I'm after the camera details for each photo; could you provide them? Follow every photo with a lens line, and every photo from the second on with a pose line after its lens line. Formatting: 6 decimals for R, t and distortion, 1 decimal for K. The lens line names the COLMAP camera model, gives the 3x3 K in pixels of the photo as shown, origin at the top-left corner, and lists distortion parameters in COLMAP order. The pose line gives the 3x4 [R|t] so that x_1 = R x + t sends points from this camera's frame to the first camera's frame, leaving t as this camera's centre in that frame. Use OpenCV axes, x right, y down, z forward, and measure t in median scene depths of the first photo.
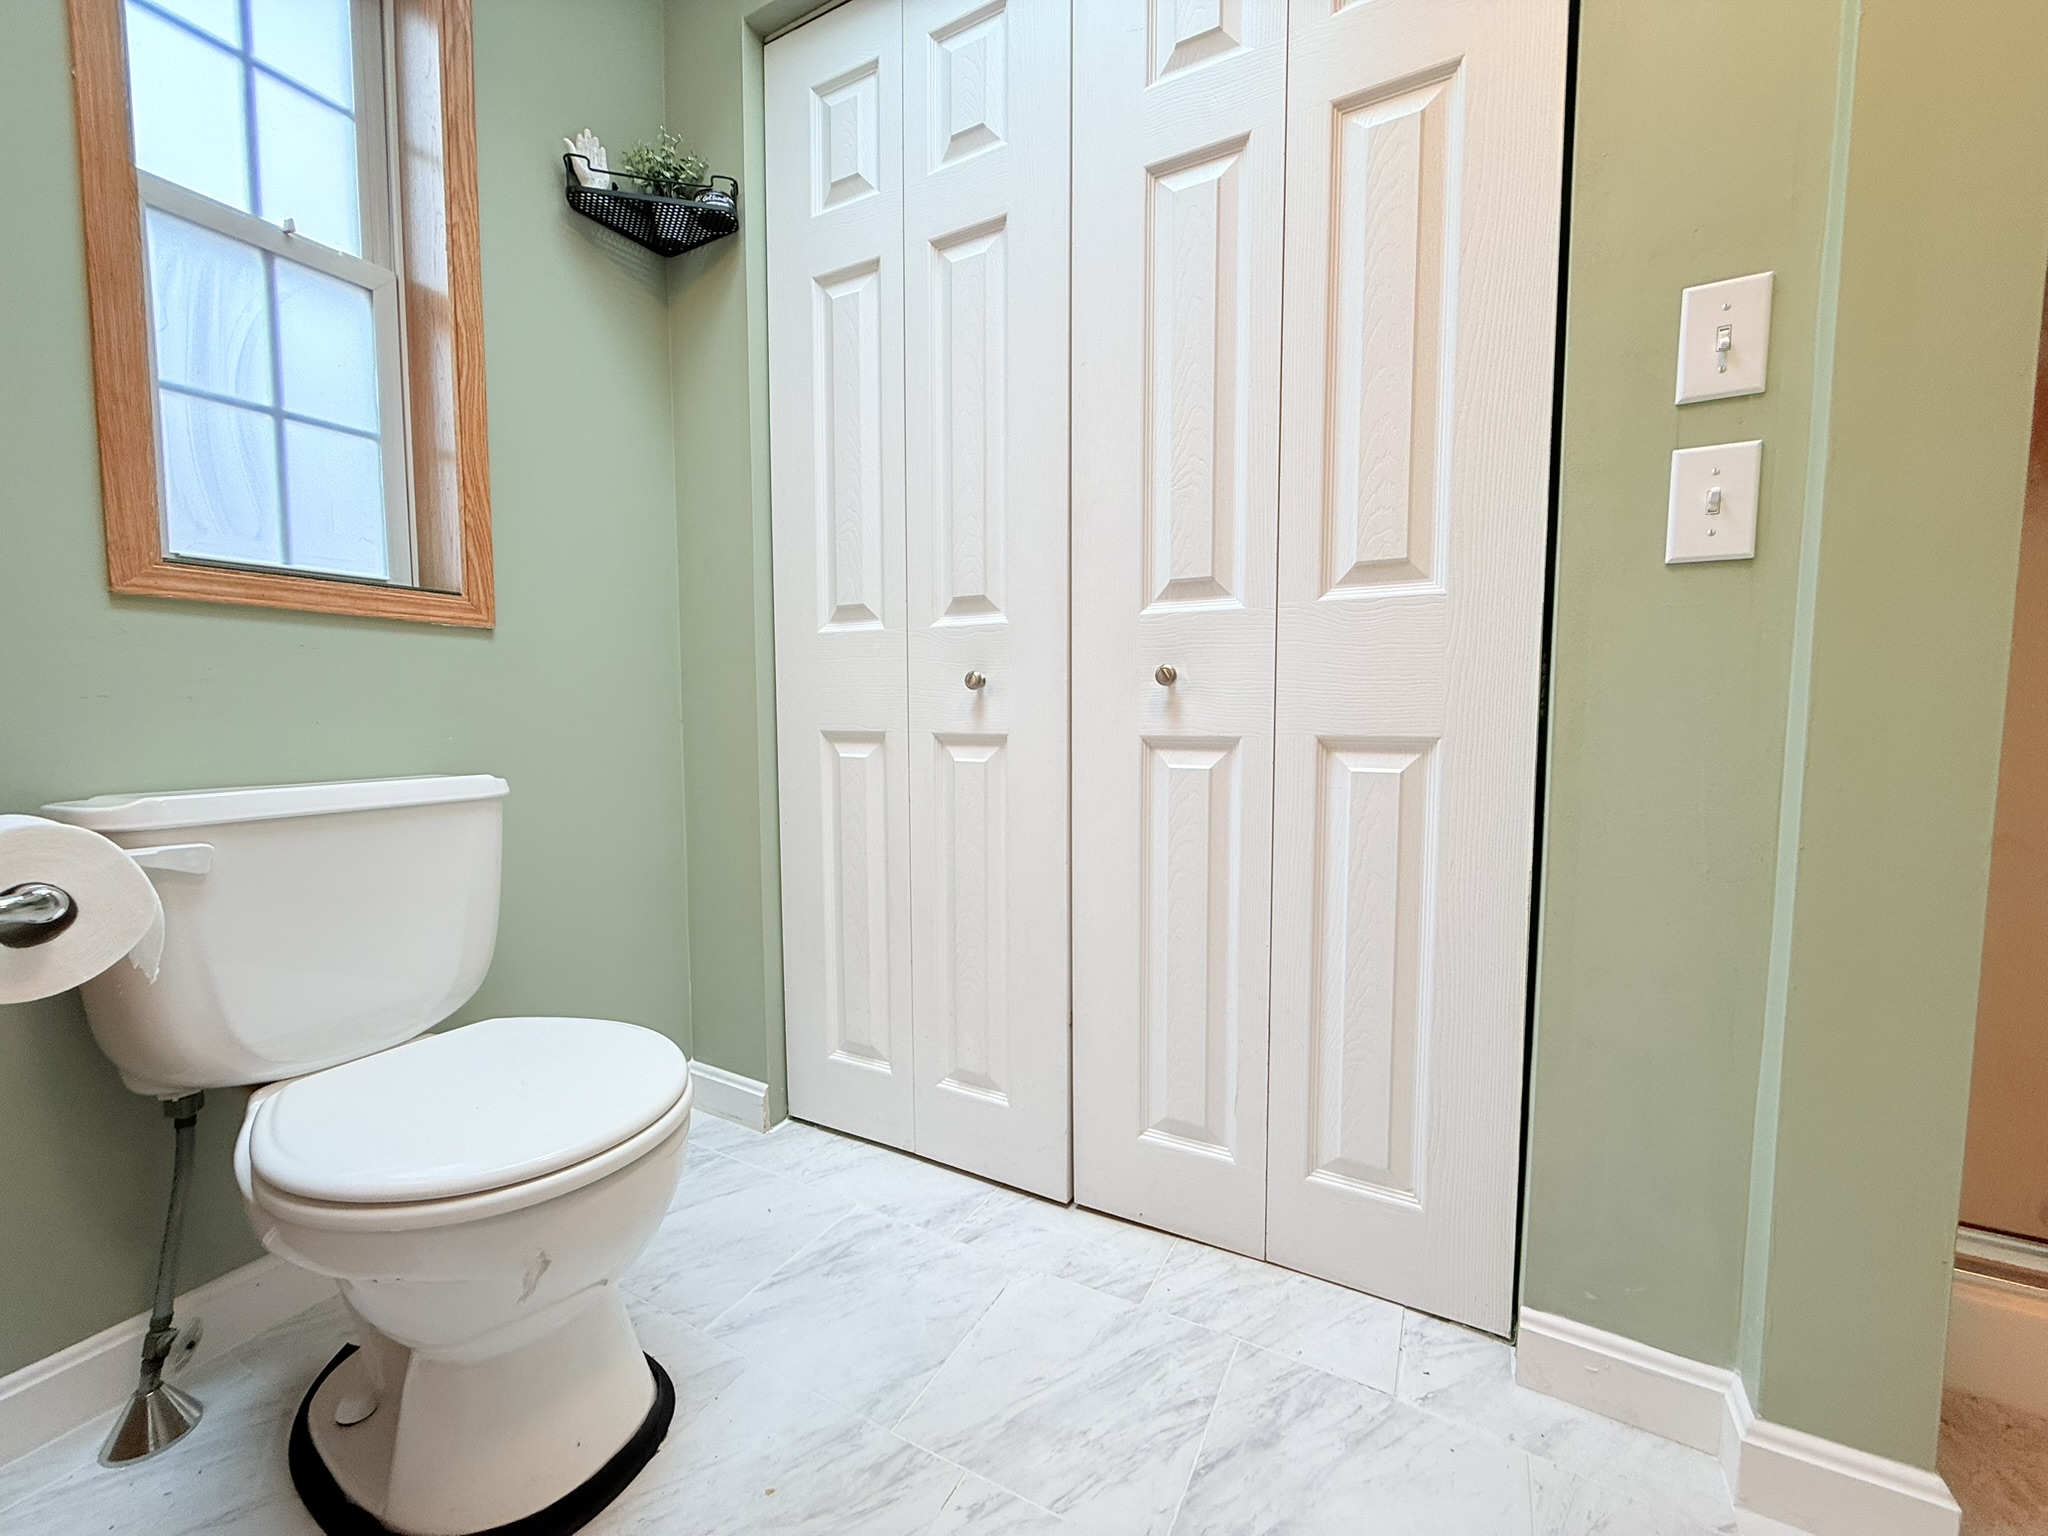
lens RADIAL K [[812.2, 0, 1016.9], [0, 812.2, 770.0], [0, 0, 1]] dist [0.000941, 0.000099]
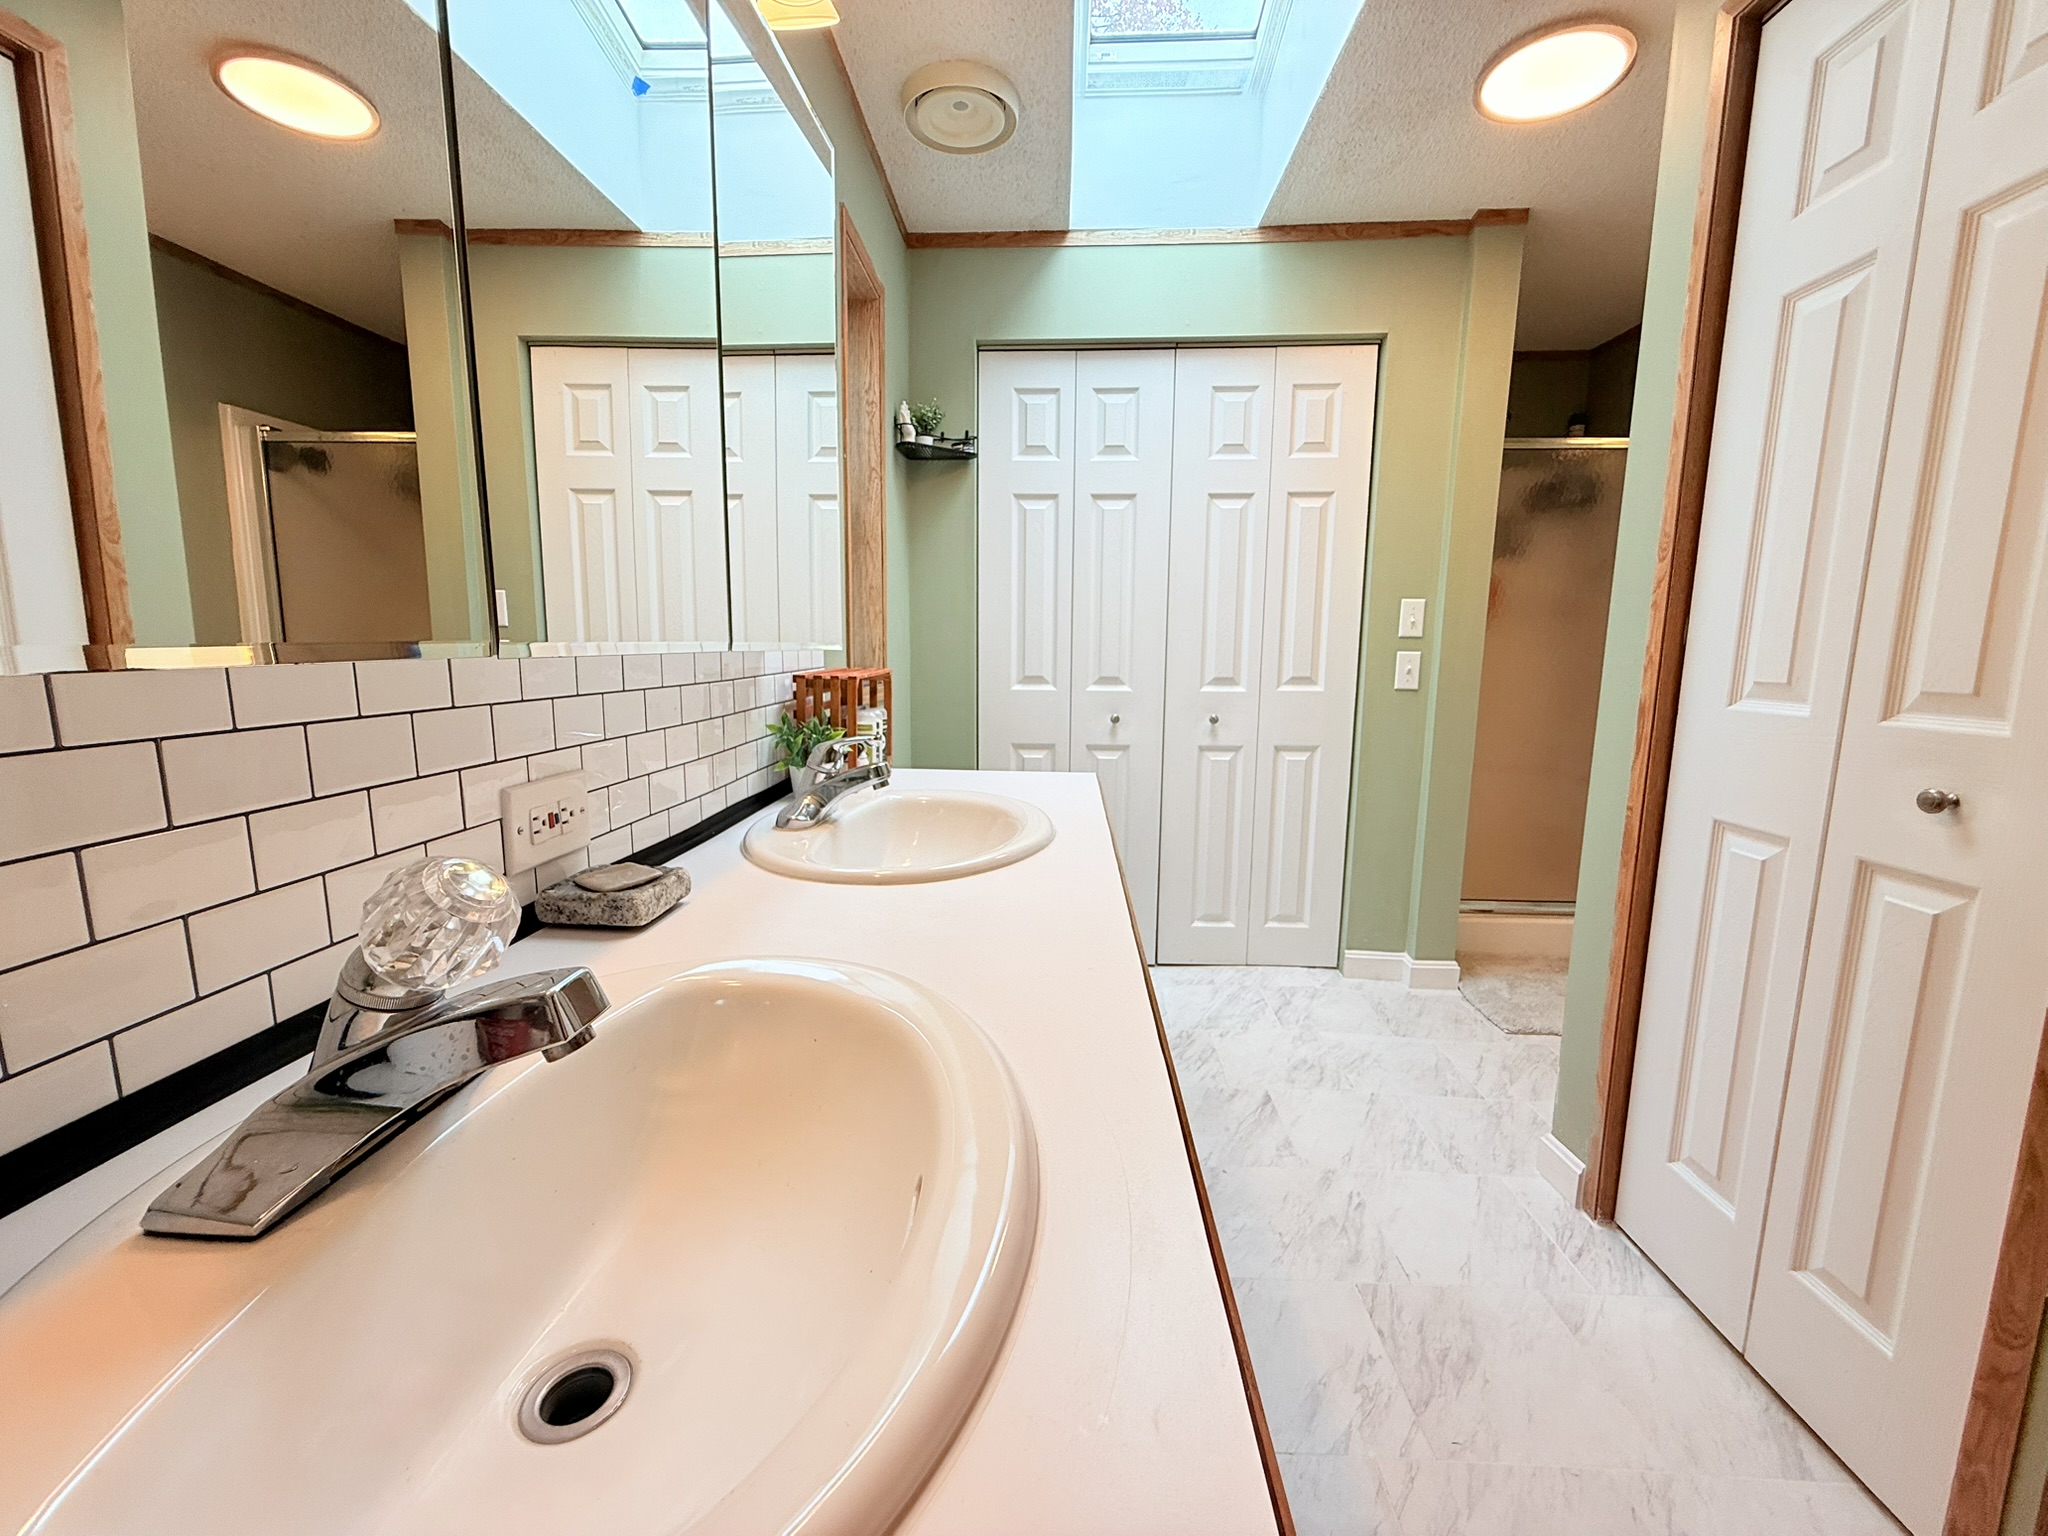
lens RADIAL K [[812.2, 0, 1025.1], [0, 812.2, 767.2], [0, 0, 1]] dist [0.000941, 0.000099]
pose [[0.902723, -0.058786, 0.426187, -1.303162], [0.025228, 0.996149, 0.083968, -0.193112], [-0.429482, -0.065048, 0.900730, -0.851852]]
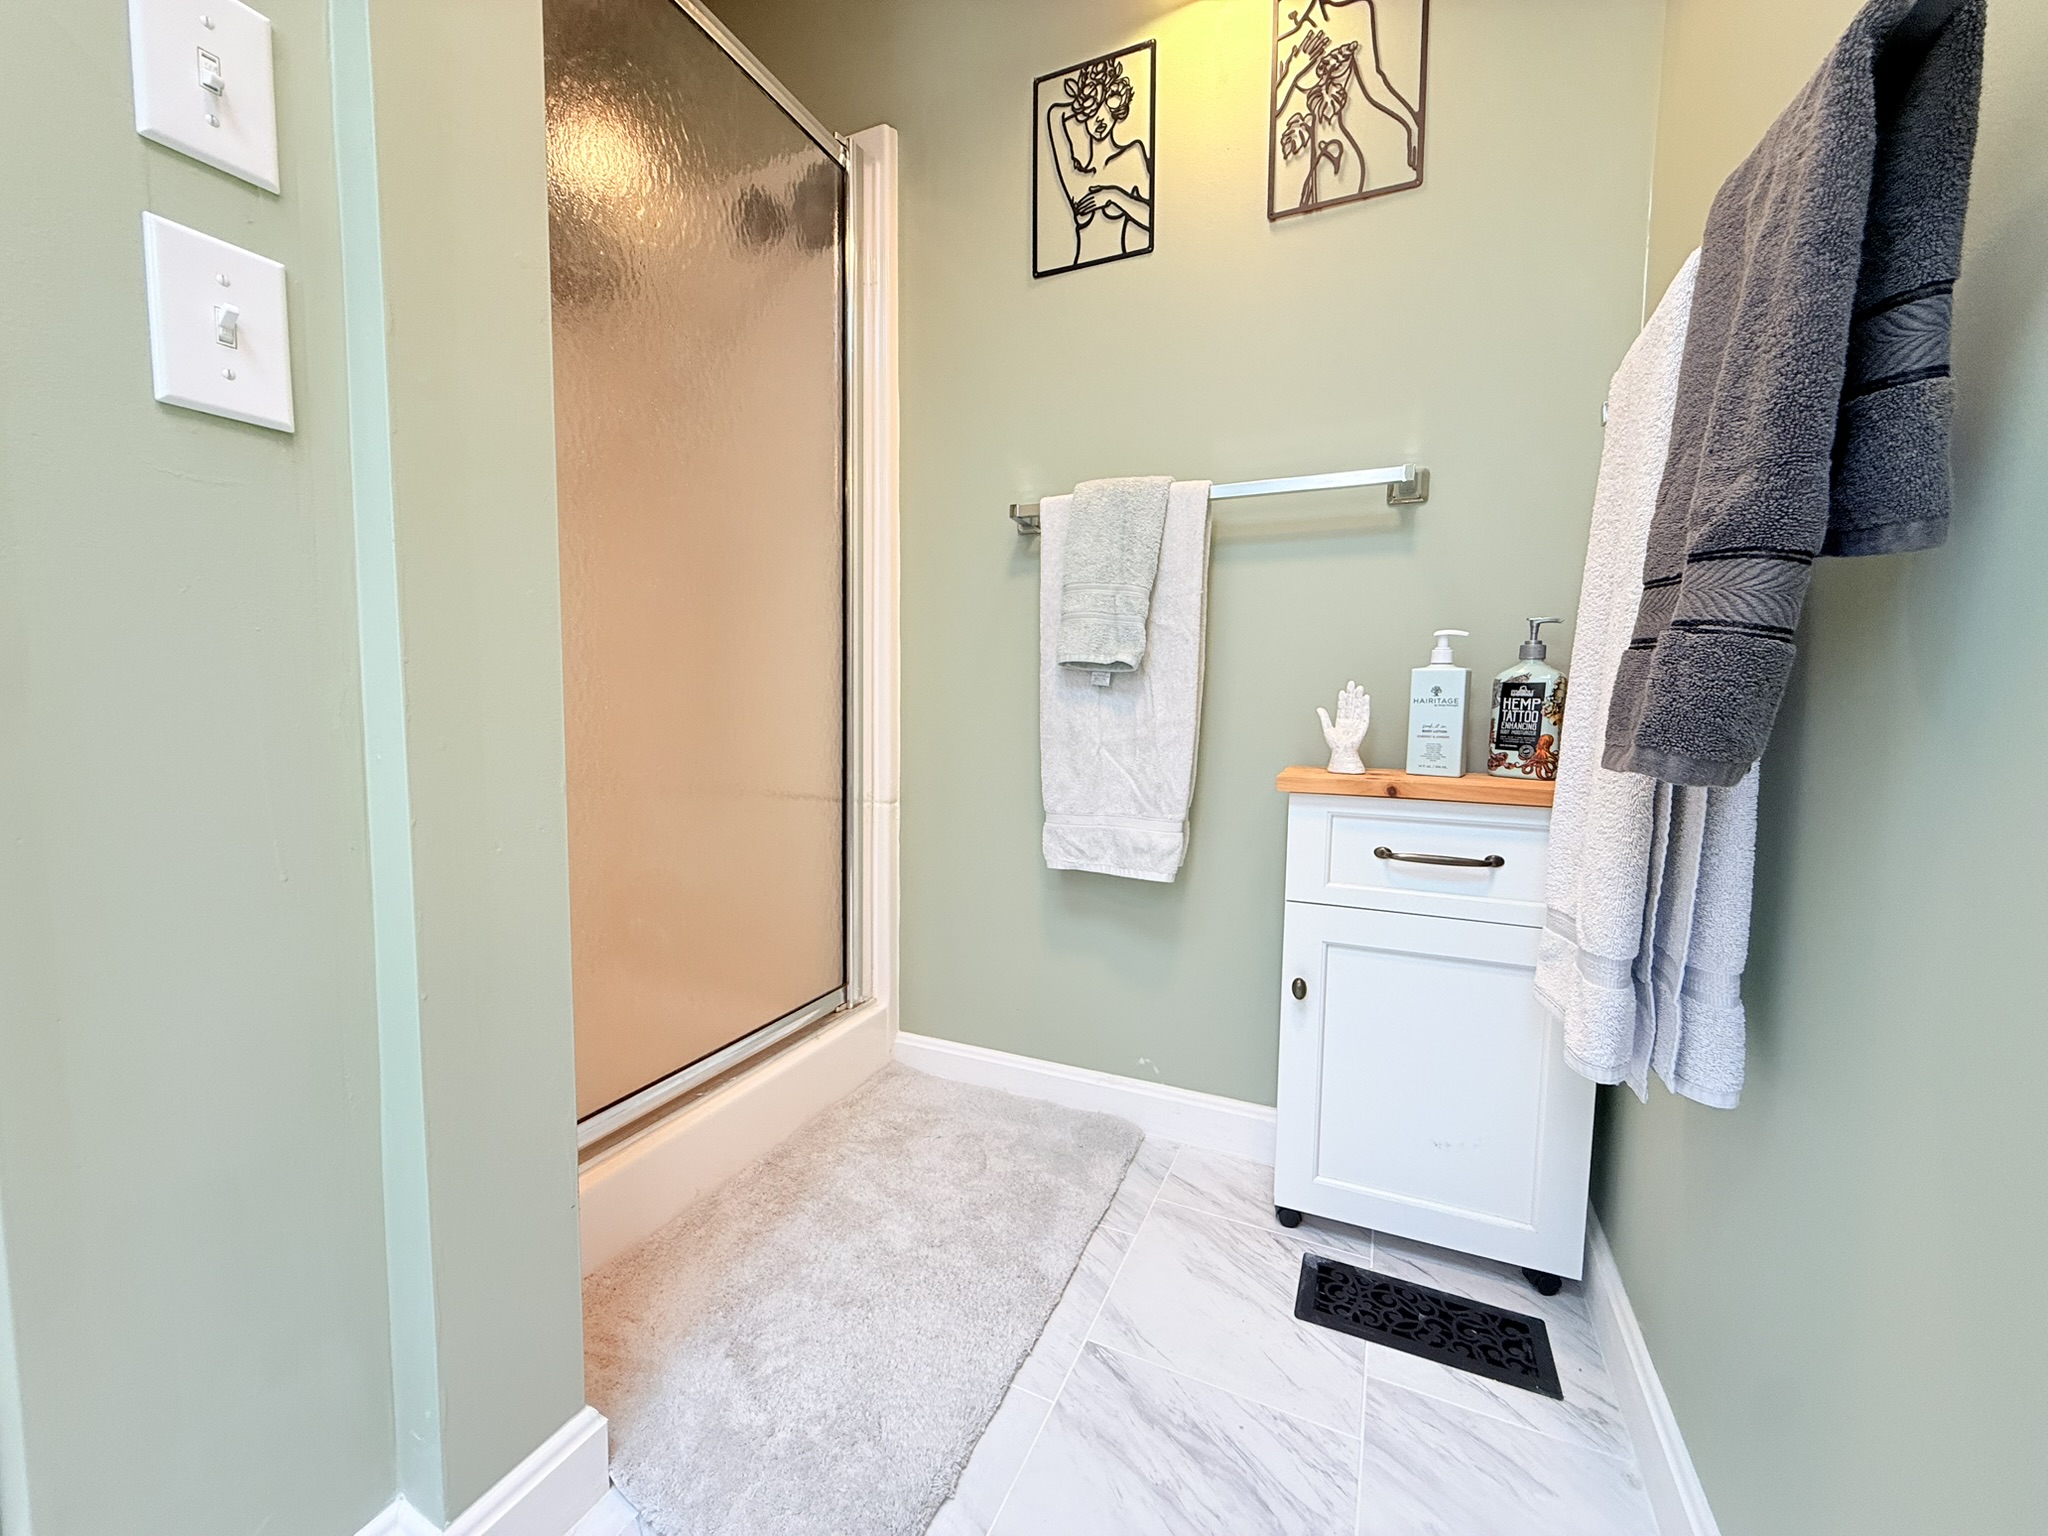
lens RADIAL K [[812.2, 0, 1020.2], [0, 812.2, 765.4], [0, 0, 1]] dist [0.000941, 0.000099]
pose [[-0.062148, -0.083016, 0.994608, 0.096940], [0.064873, 0.994091, 0.087027, 0.005780], [-0.995956, 0.069932, -0.056395, 0.309925]]
